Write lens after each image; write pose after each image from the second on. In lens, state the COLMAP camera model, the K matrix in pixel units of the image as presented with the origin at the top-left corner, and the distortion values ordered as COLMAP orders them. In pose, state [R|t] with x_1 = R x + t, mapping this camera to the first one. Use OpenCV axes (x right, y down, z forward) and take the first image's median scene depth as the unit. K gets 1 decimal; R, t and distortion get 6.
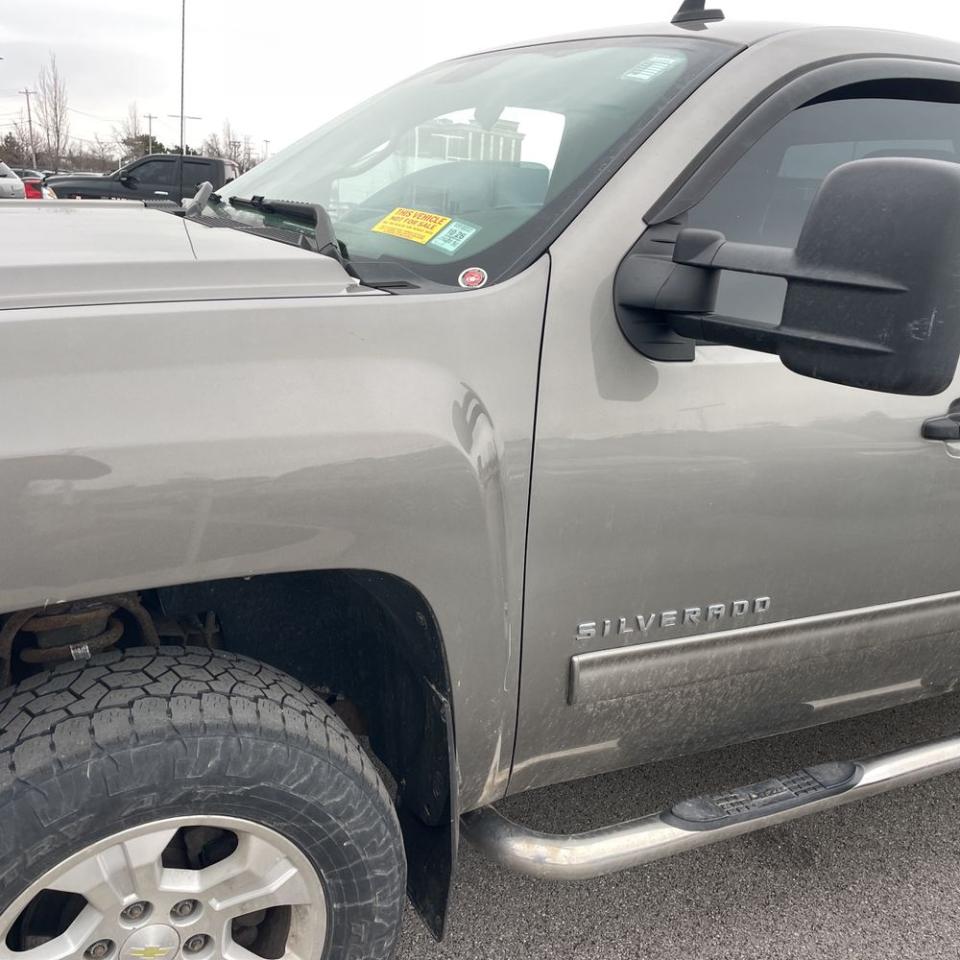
lens RADIAL K [[954.7, 0, 479.4], [0, 954.7, 463.0], [0, 0, 1]] dist [0.062434, -0.012582]
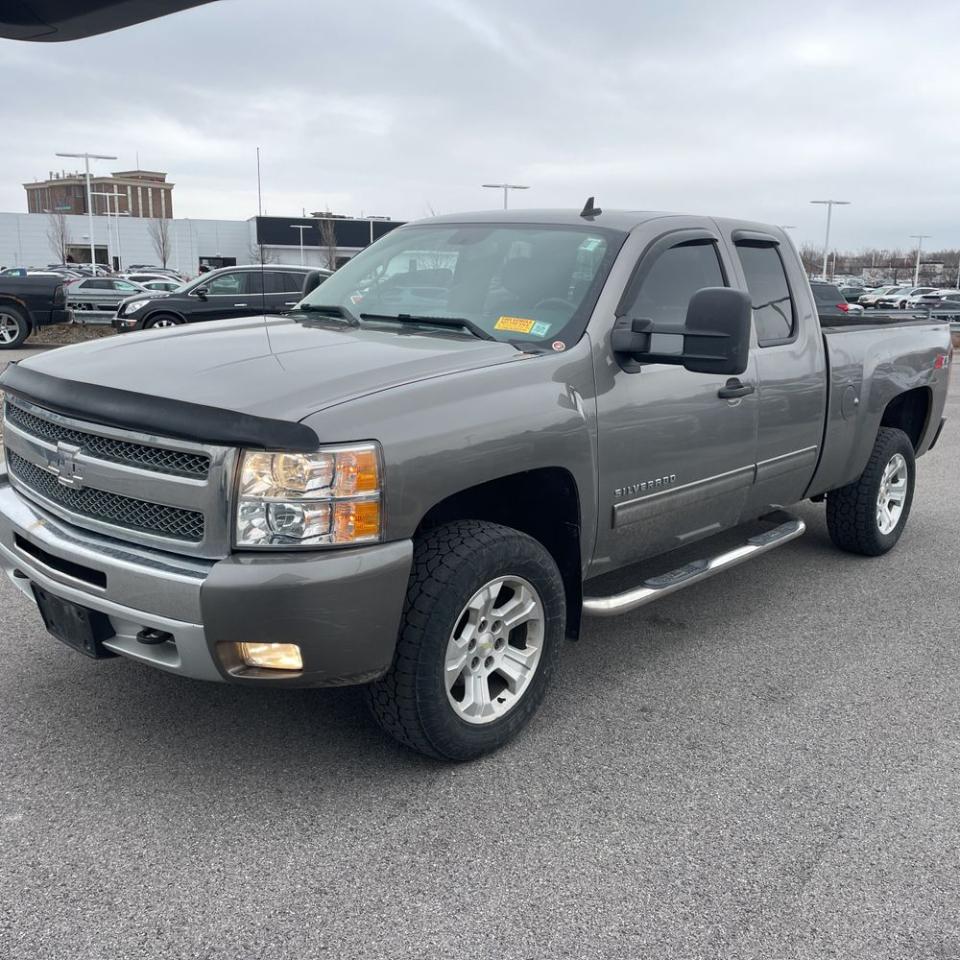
lens RADIAL K [[954.7, 0, 479.4], [0, 954.7, 463.0], [0, 0, 1]] dist [0.062434, -0.012582]
pose [[0.940635, -0.133021, 0.312269, -0.878173], [0.146100, 0.989092, -0.018756, 0.095527], [-0.306368, 0.063265, 0.949809, -1.045829]]
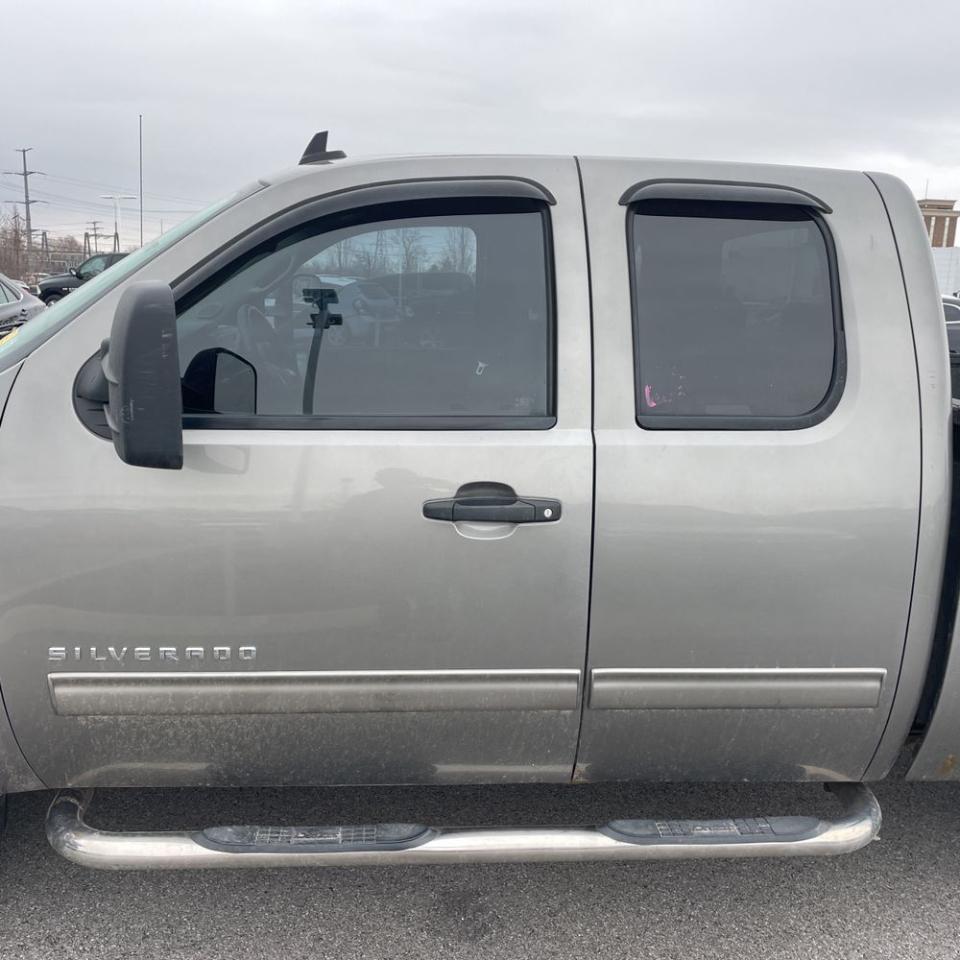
lens RADIAL K [[964.9, 0, 480.0], [0, 964.9, 480.0], [0, 0, 1]] dist [0.100256, -0.142258]
pose [[0.917414, 0.025440, -0.397121, 1.091393], [-0.057990, 0.995848, -0.070171, 0.006032], [0.393687, 0.087405, 0.915080, 0.021807]]
